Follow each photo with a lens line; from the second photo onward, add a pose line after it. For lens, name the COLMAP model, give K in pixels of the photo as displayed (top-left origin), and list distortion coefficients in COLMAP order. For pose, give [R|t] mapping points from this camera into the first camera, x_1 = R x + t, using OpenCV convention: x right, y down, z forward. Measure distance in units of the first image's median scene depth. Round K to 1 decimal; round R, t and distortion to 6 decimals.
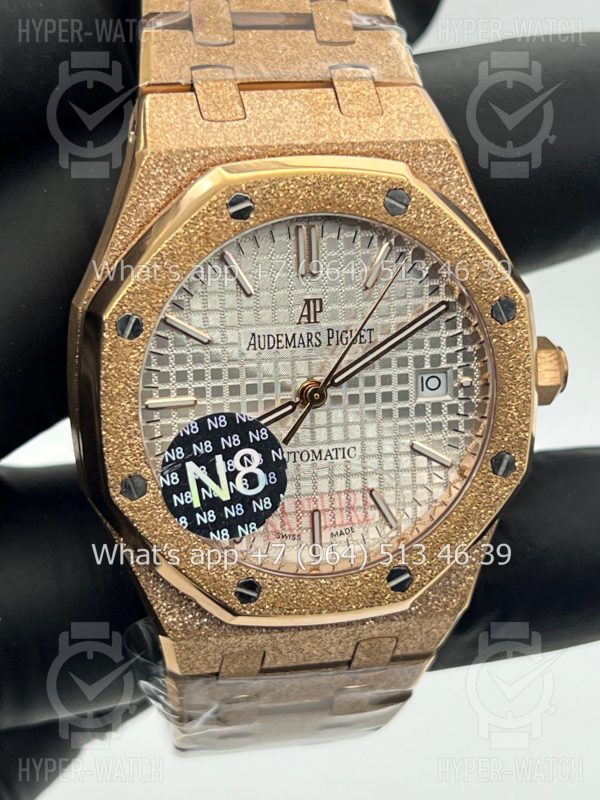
lens RADIAL K [[1878.0, 0, 300.0], [0, 1878.0, 400.0], [0, 0, 1]] dist [0.139580, 0.718084]
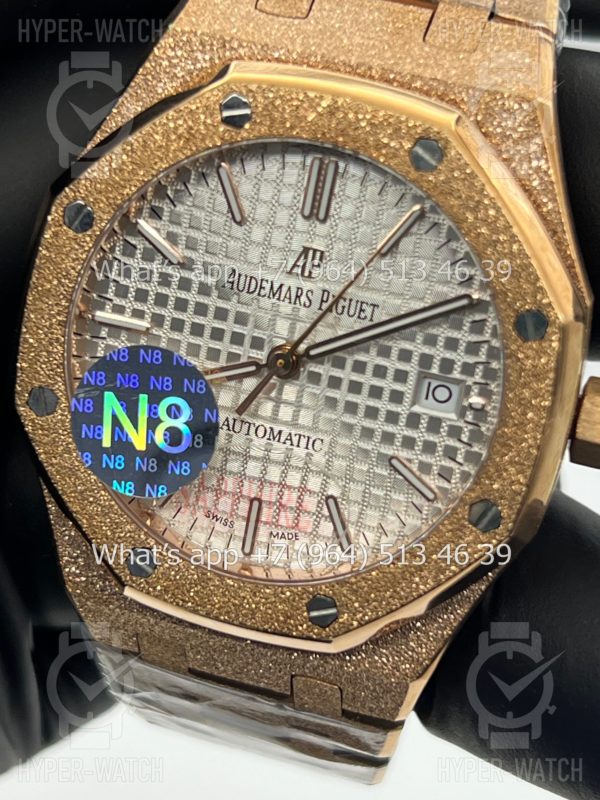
lens RADIAL K [[1878.0, 0, 300.0], [0, 1878.0, 400.0], [0, 0, 1]] dist [0.139580, 0.718084]
pose [[0.872176, 0.280106, -0.401060, 0.349236], [-0.286077, 0.957087, 0.046318, -0.026955], [0.396823, 0.074337, 0.914880, 0.252681]]
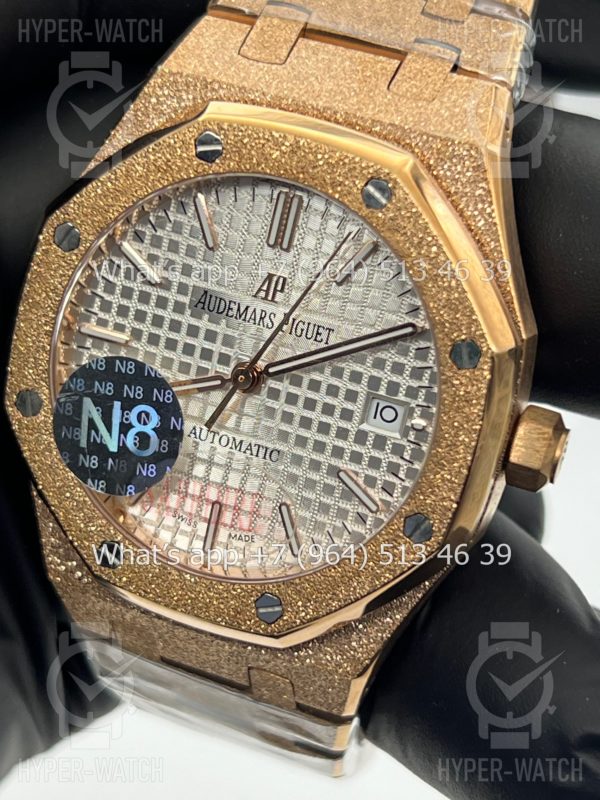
lens RADIAL K [[1878.0, 0, 300.0], [0, 1878.0, 400.0], [0, 0, 1]] dist [0.139580, 0.718084]
pose [[0.819773, 0.316655, -0.477181, 0.460808], [-0.328427, 0.942542, 0.061245, -0.056156], [0.469156, 0.106512, 0.876668, 0.228930]]
